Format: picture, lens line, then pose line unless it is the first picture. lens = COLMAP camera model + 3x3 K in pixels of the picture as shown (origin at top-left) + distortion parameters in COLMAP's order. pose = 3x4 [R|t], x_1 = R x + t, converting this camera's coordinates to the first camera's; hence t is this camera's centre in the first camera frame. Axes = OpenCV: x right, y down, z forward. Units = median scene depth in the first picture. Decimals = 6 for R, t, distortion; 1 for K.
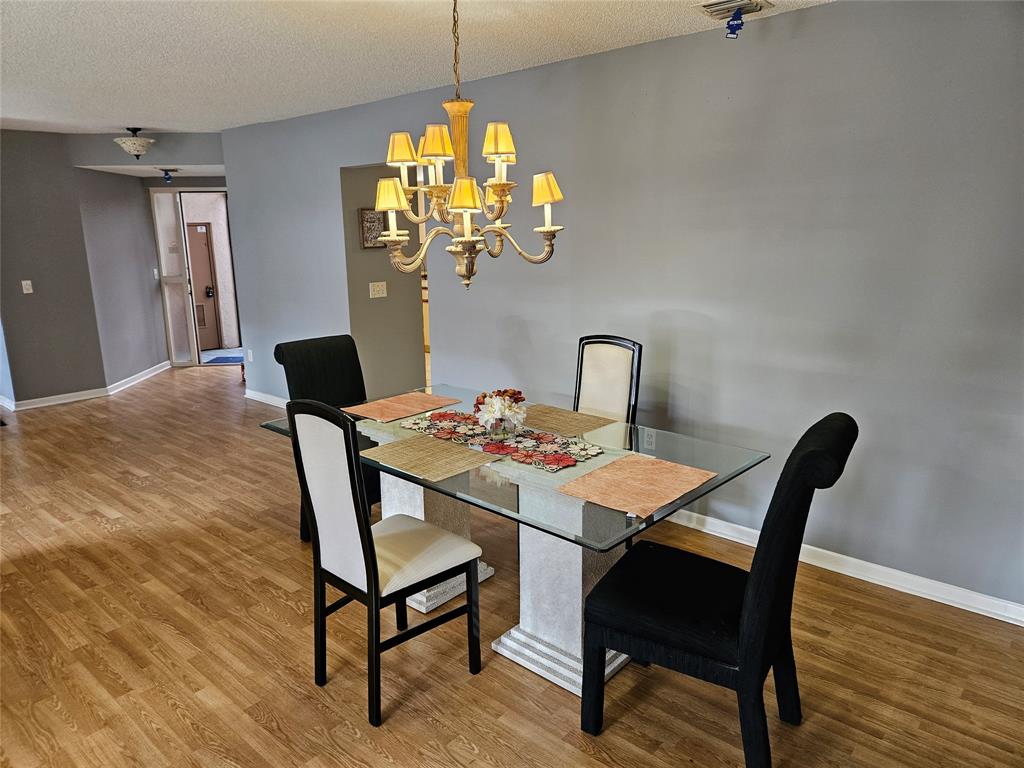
lens RADIAL K [[686.9, 0, 516.2], [0, 686.9, 386.8], [0, 0, 1]] dist [-0.000138, 0.001411]
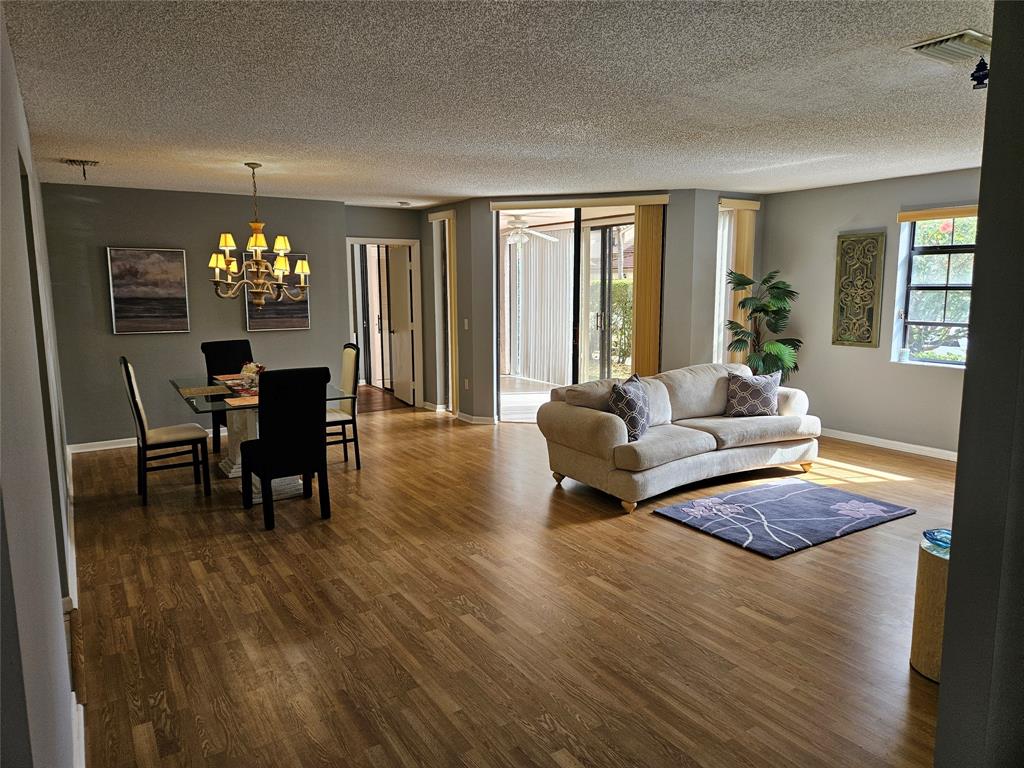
lens RADIAL K [[686.9, 0, 512.0], [0, 686.9, 383.7], [0, 0, 1]] dist [-0.000138, 0.001411]
pose [[-0.958577, -0.023939, 0.283827, -0.851033], [0.080572, 0.932976, 0.350806, -0.375465], [-0.273201, 0.359143, -0.892400, 1.671054]]
